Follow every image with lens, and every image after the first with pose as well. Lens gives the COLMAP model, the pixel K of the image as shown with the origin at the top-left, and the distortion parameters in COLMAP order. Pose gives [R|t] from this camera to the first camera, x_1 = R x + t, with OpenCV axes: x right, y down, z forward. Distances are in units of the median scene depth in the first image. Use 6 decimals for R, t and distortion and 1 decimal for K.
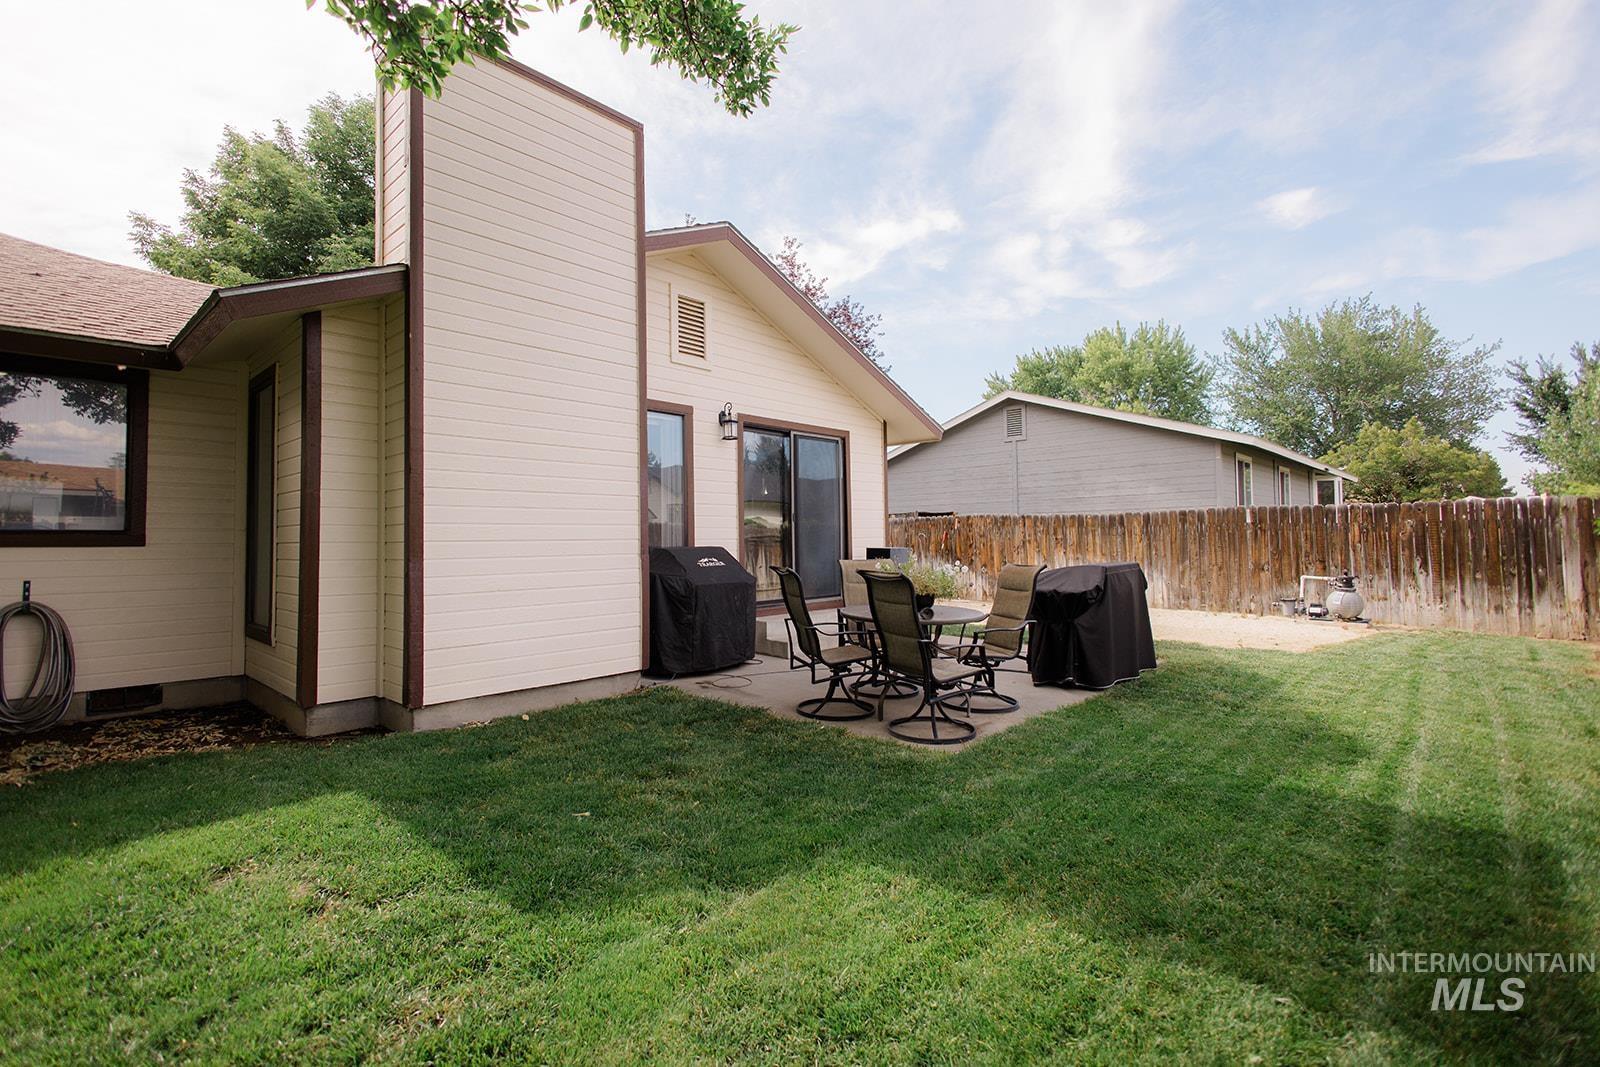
lens RADIAL K [[717.3, 0, 784.7], [0, 717.3, 524.5], [0, 0, 1]] dist [0.011256, -0.000014]
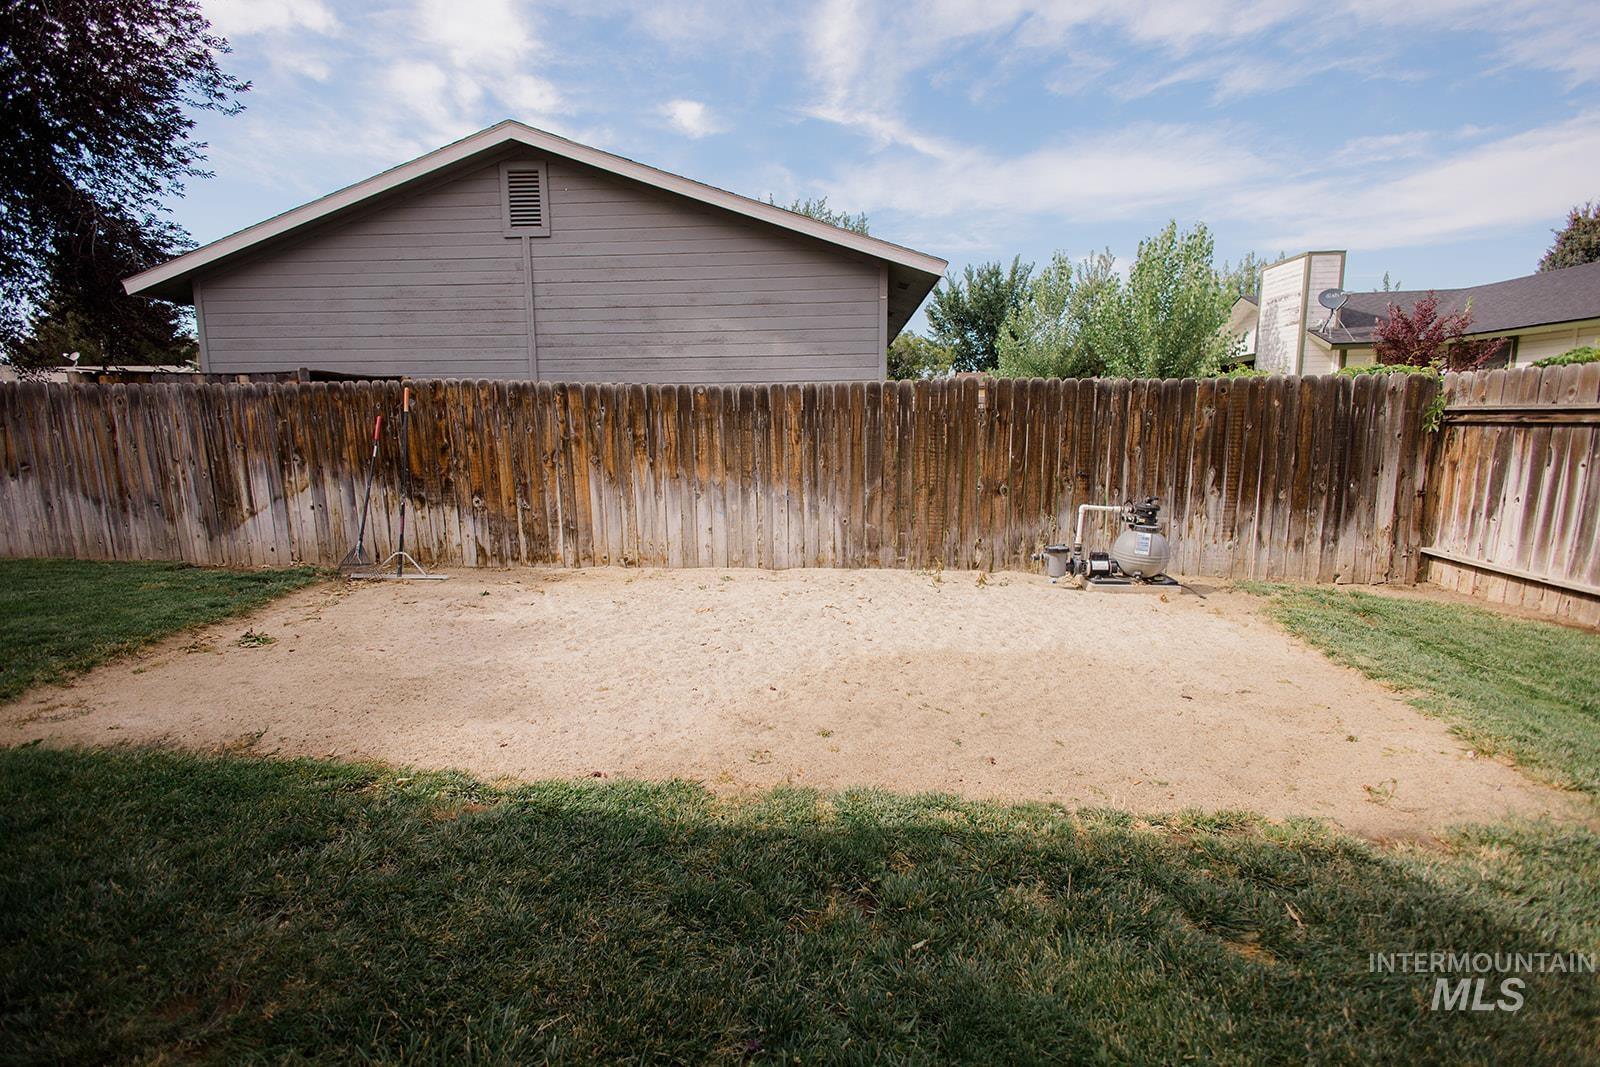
lens RADIAL K [[733.3, 0, 797.9], [0, 733.3, 513.1], [0, 0, 1]] dist [0.025272, 0.000237]
pose [[0.764111, -0.073433, 0.640891, 0.166265], [-0.016484, 0.990953, 0.133196, 0.004414], [-0.644874, -0.112341, 0.755988, 0.646475]]
